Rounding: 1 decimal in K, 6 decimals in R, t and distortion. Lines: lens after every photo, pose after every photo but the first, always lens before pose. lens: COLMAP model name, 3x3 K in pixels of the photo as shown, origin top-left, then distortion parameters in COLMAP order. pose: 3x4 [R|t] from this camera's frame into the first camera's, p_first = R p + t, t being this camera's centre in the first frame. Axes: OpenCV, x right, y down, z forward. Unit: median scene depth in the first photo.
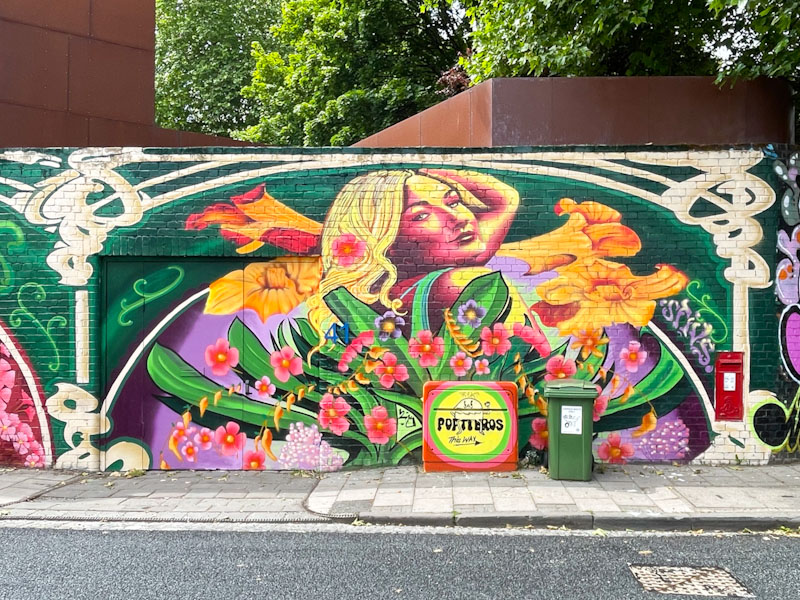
lens RADIAL K [[598.3, 0, 400.0], [0, 598.3, 300.0], [0, 0, 1]] dist [0.056547, -0.096652]
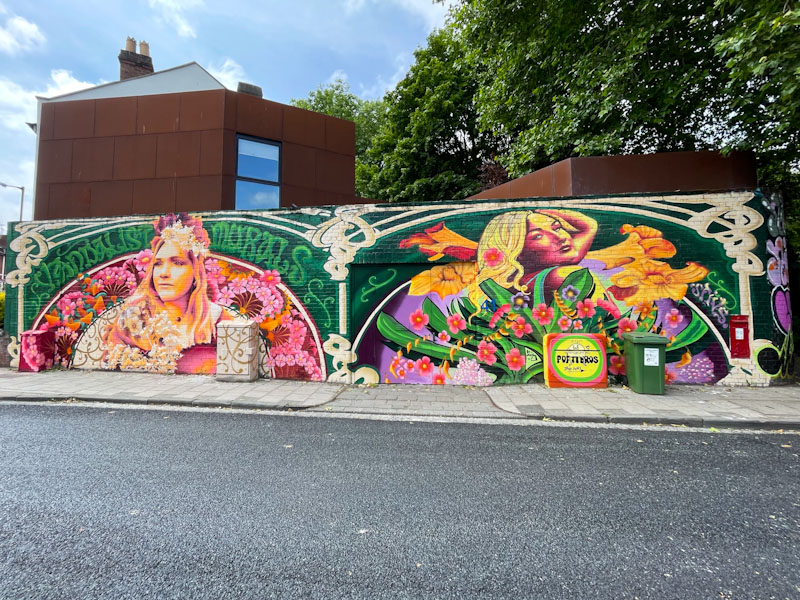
lens RADIAL K [[319.9, 0, 400.3], [0, 319.9, 275.7], [0, 0, 1]] dist [0.001123, -0.000070]
pose [[0.995804, -0.014939, -0.090290, -0.274875], [0.010508, 0.998726, -0.049356, 0.012745], [0.090912, 0.048201, 0.994692, 0.055270]]
